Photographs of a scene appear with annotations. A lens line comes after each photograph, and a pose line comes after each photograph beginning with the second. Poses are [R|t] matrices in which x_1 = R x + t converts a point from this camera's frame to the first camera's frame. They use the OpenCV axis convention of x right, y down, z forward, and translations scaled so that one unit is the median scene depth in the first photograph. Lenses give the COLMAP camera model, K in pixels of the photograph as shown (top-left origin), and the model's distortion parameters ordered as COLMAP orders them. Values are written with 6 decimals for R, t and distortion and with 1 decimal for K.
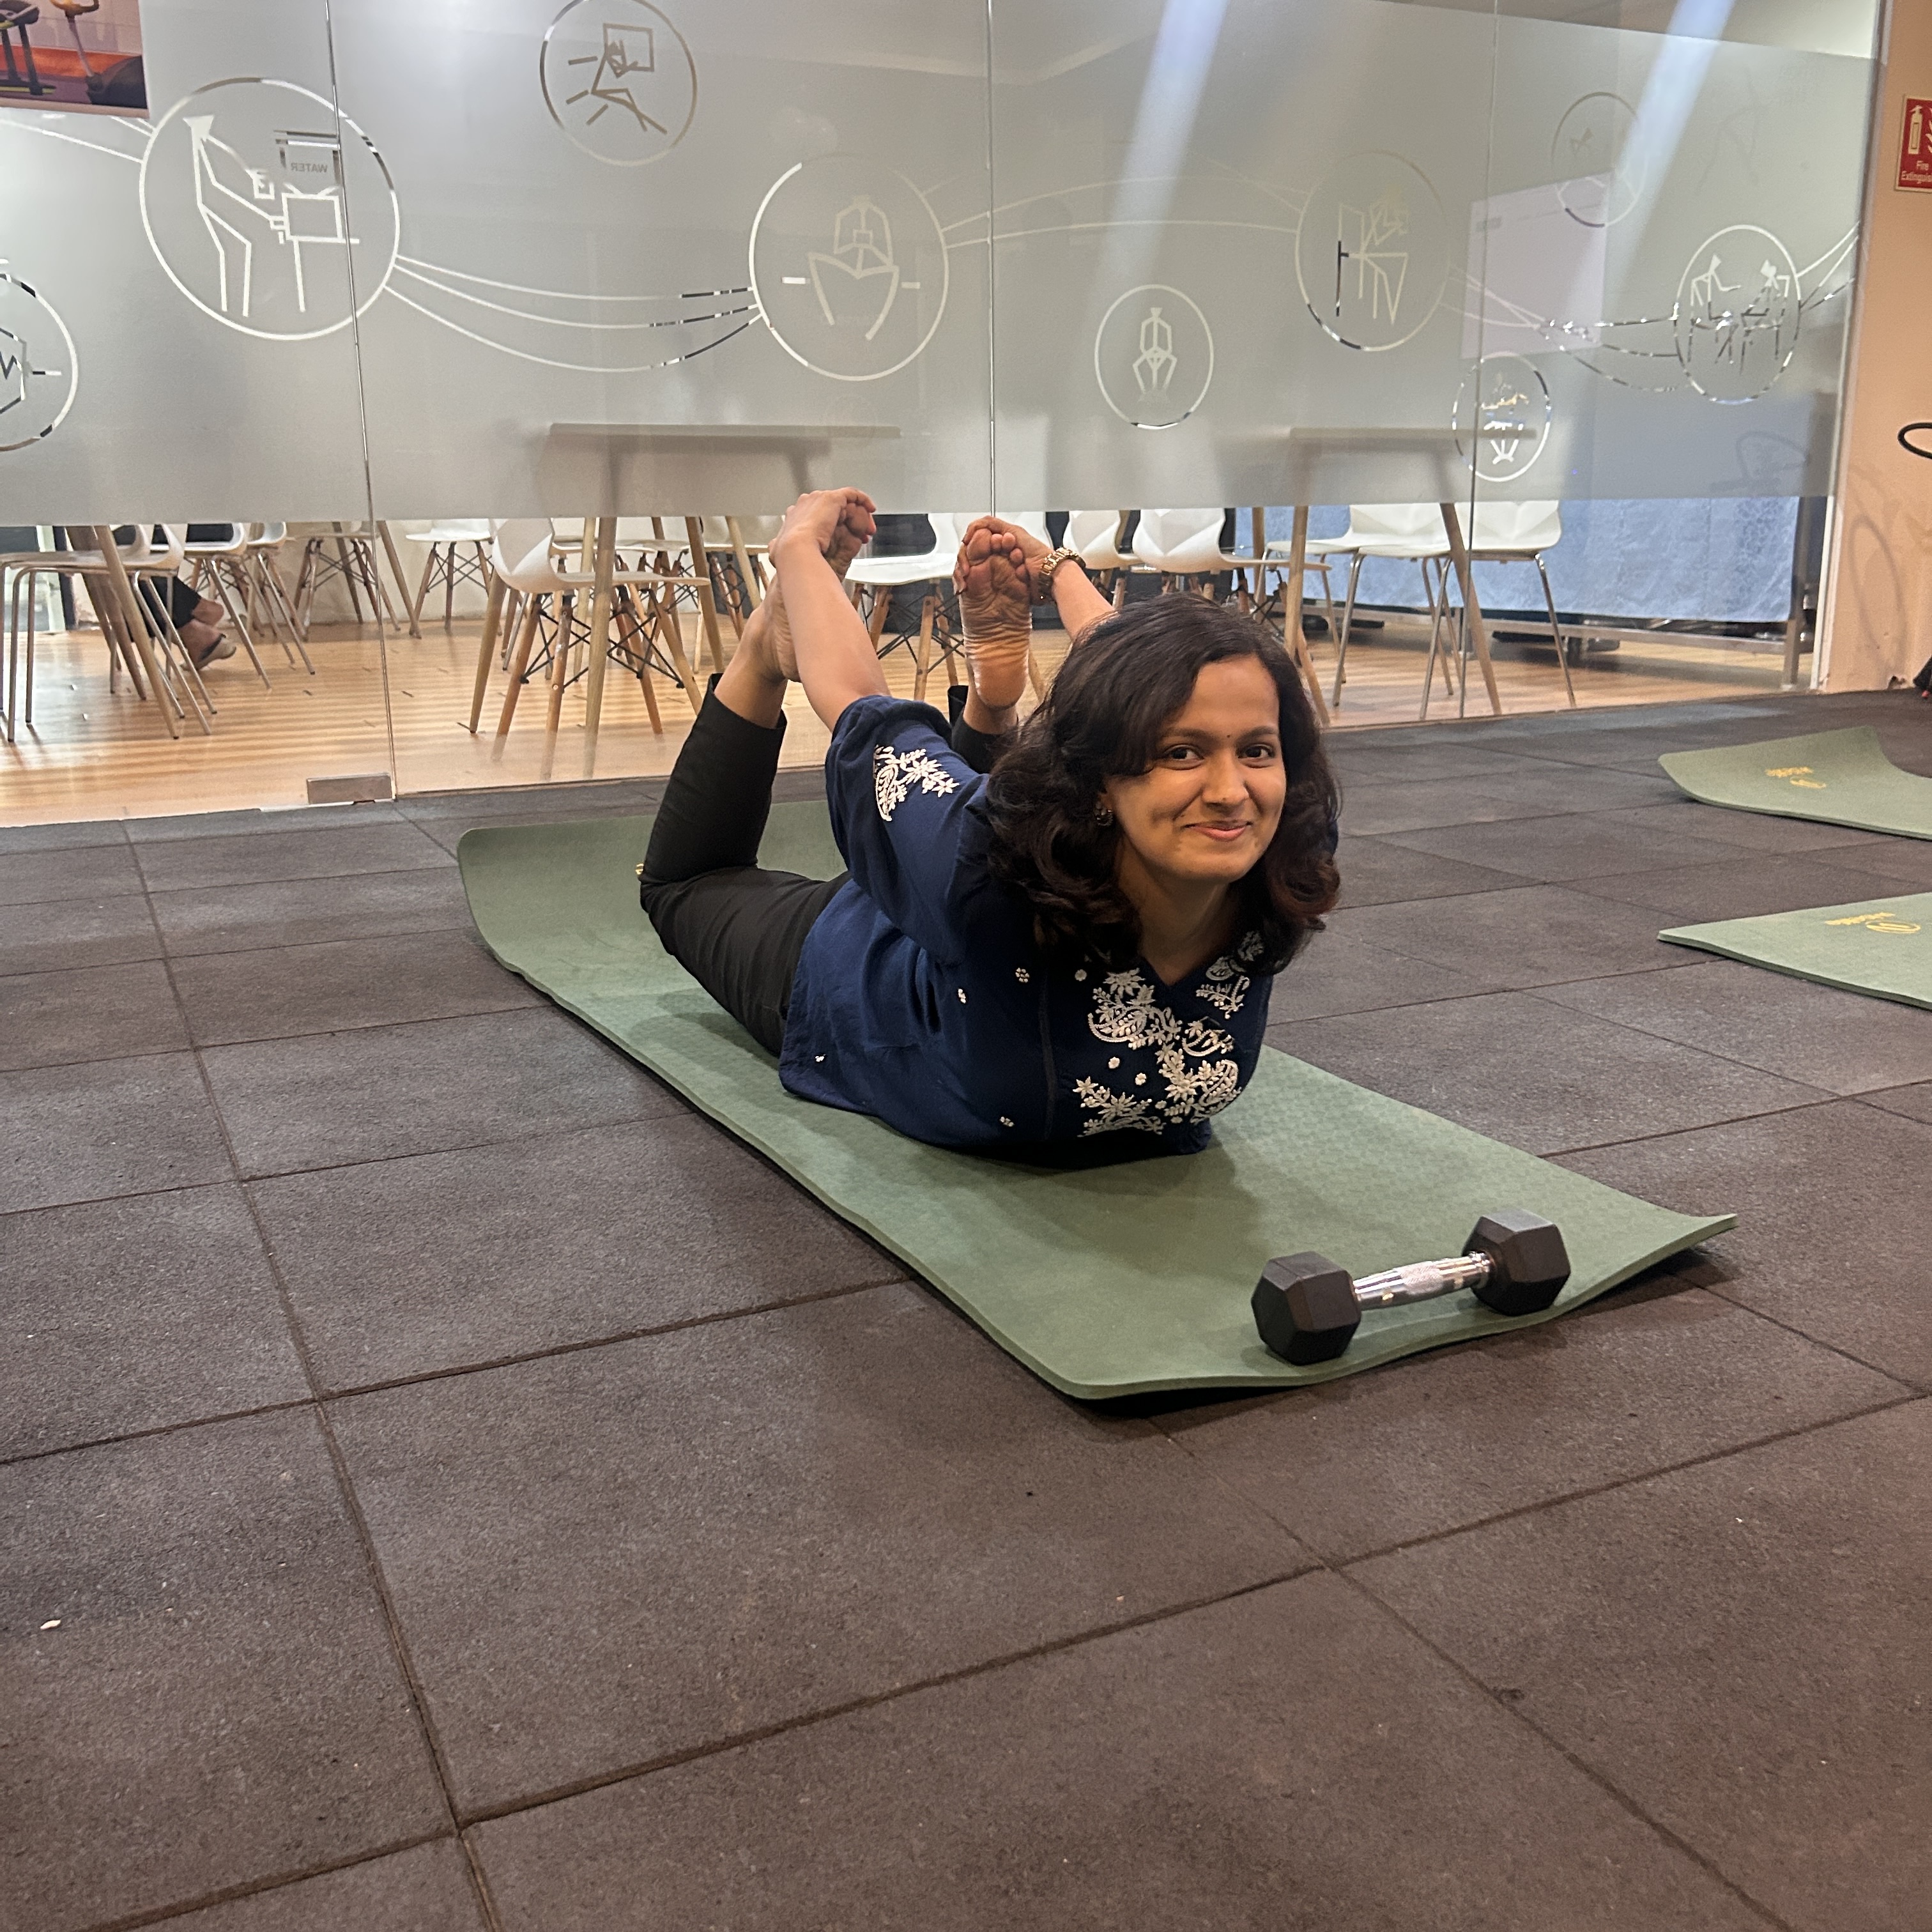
lens RADIAL K [[1959.1, 0, 973.3], [0, 1959.1, 988.1], [0, 0, 1]] dist [0.008699, 0.001755]
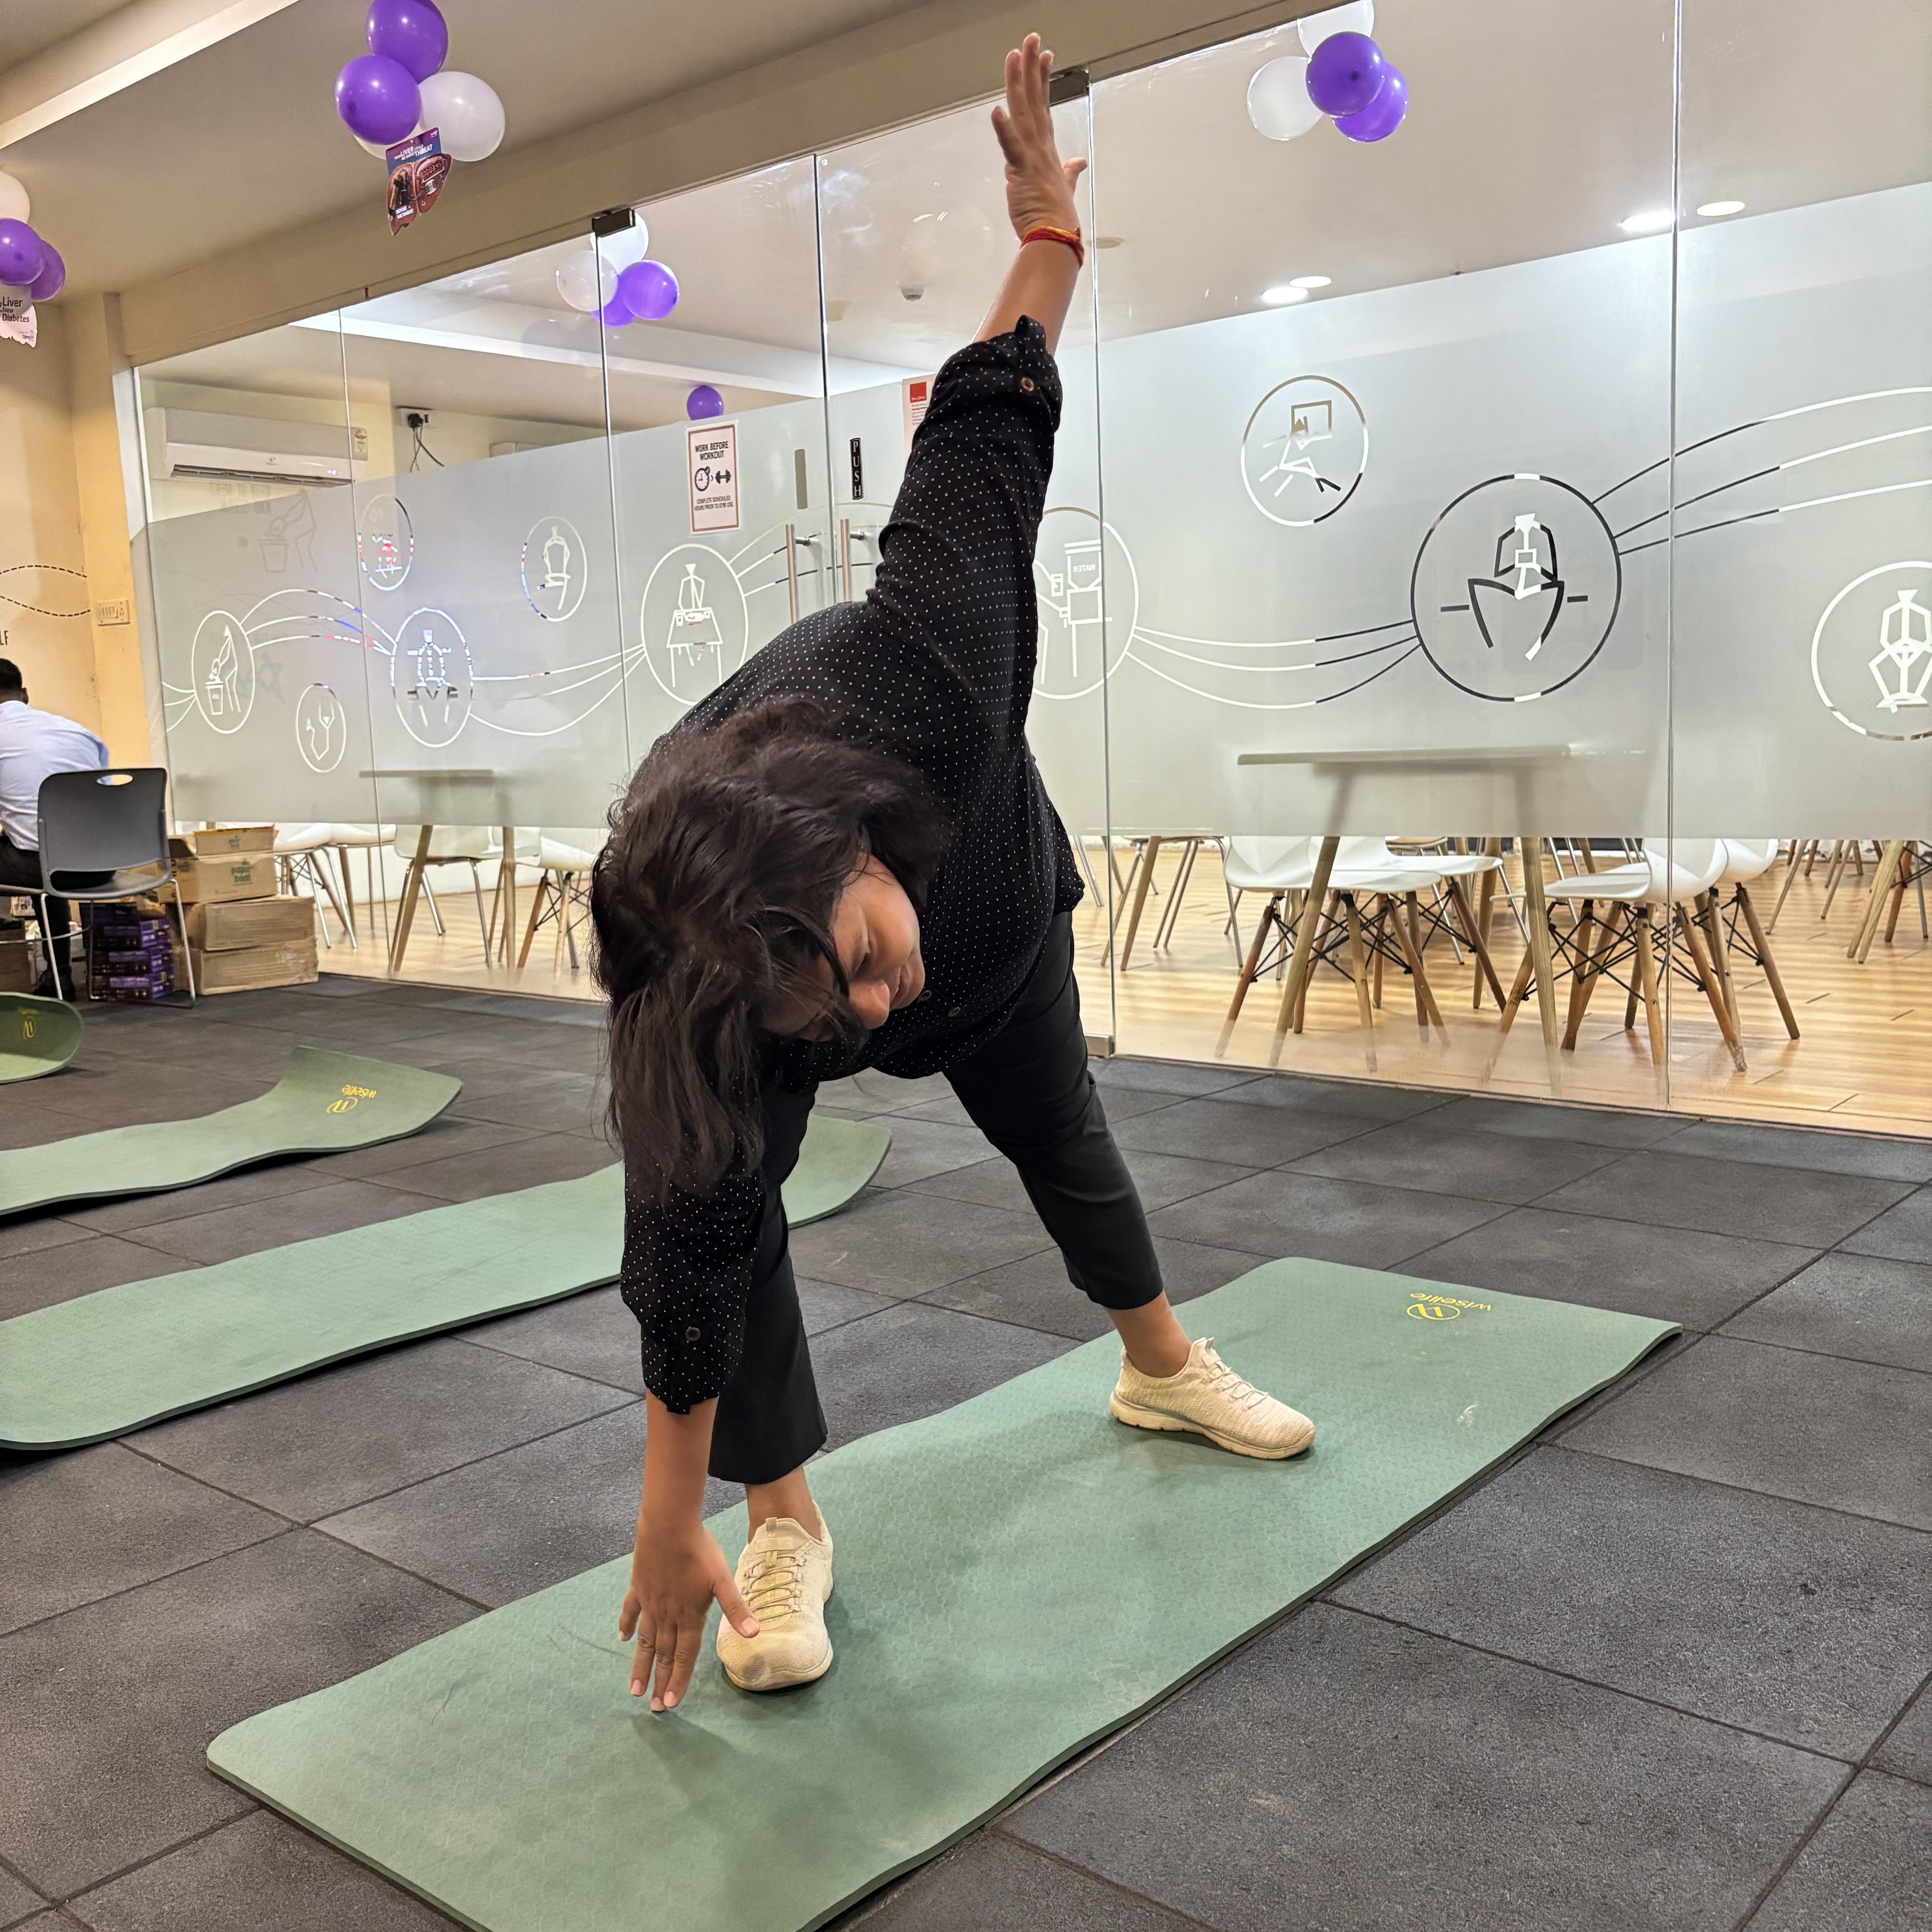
lens RADIAL K [[1956.2, 0, 959.5], [0, 1956.2, 990.8], [0, 0, 1]] dist [0.108033, -0.283679]
pose [[0.384529, 0.120950, -0.915155, 0.684076], [-0.187716, 0.980911, 0.050766, -0.159295], [0.903825, 0.152269, 0.399893, 0.368375]]
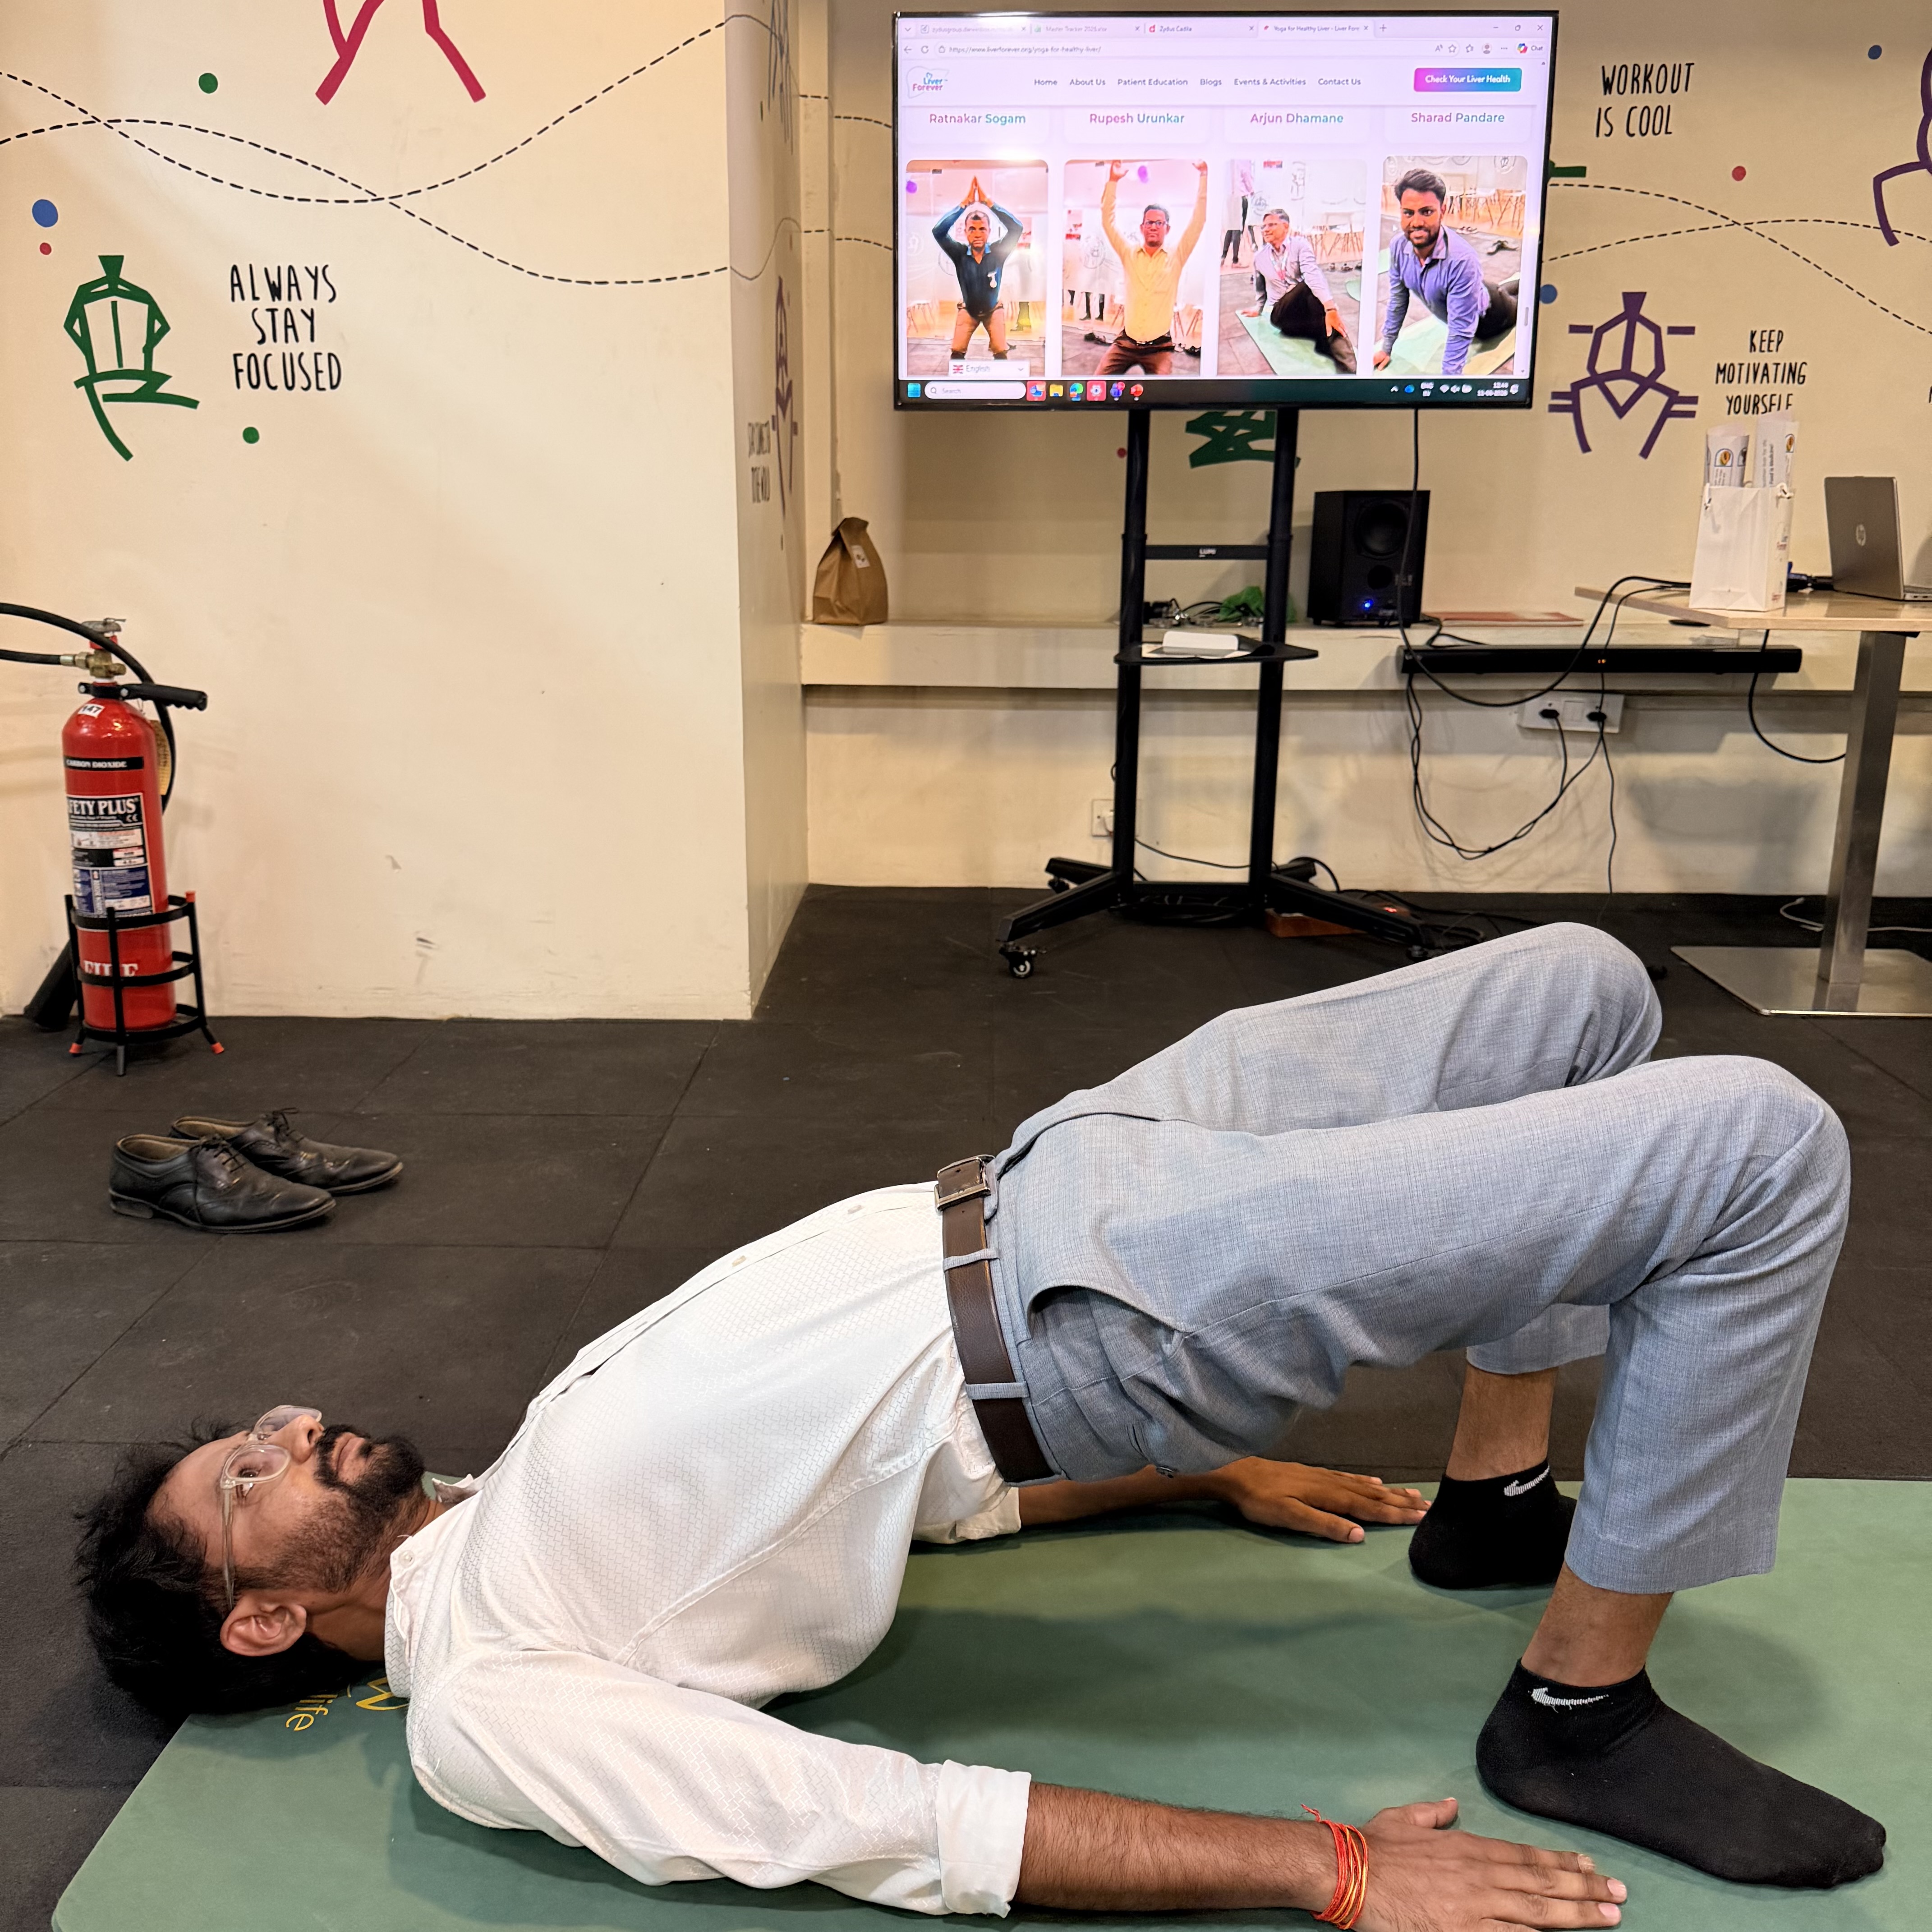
lens RADIAL K [[1783.8, 0, 961.6], [0, 1783.8, 974.1], [0, 0, 1]] dist [-0.002442, -0.010616]
pose [[0.451853, -0.212412, 0.866435, 0.179851], [0.204983, 0.969974, 0.130894, -0.226337], [-0.868223, 0.118459, 0.481826, 0.620089]]
